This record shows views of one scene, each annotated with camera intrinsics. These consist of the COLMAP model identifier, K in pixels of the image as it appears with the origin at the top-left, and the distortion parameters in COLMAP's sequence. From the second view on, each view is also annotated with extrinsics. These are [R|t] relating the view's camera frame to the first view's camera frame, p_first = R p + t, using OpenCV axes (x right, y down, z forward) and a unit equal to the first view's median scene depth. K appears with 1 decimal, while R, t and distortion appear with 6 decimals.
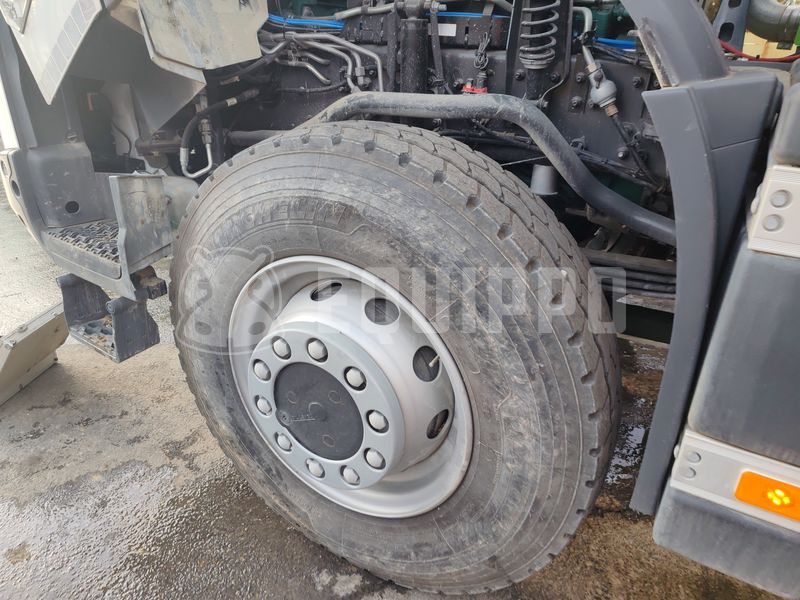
lens RADIAL K [[540.7, 0, 400.9], [0, 540.7, 302.6], [0, 0, 1]] dist [0.030192, -0.029811]
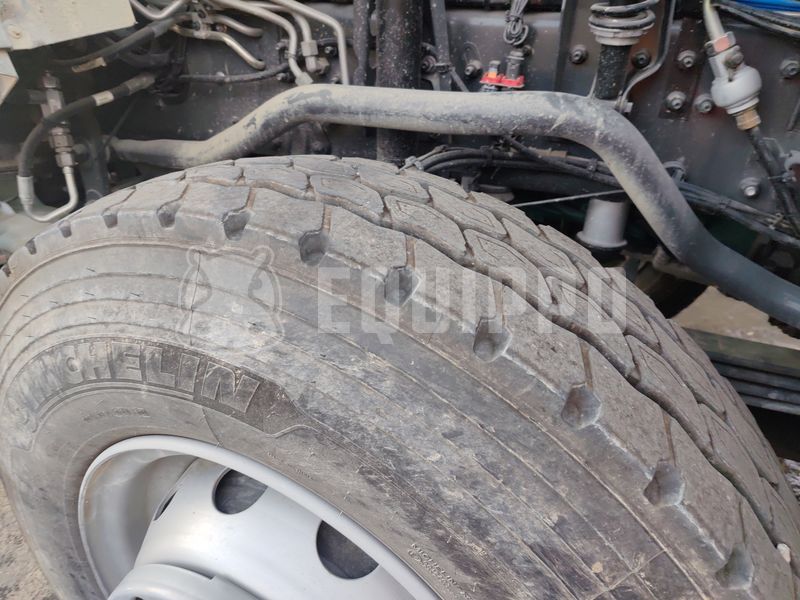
lens RADIAL K [[540.7, 0, 395.7], [0, 540.7, 298.5], [0, 0, 1]] dist [0.030192, -0.029811]
pose [[0.999126, -0.019616, 0.036904, -0.007433], [0.017978, 0.998861, 0.044196, -0.194771], [-0.037729, -0.043494, 0.998341, 0.428731]]
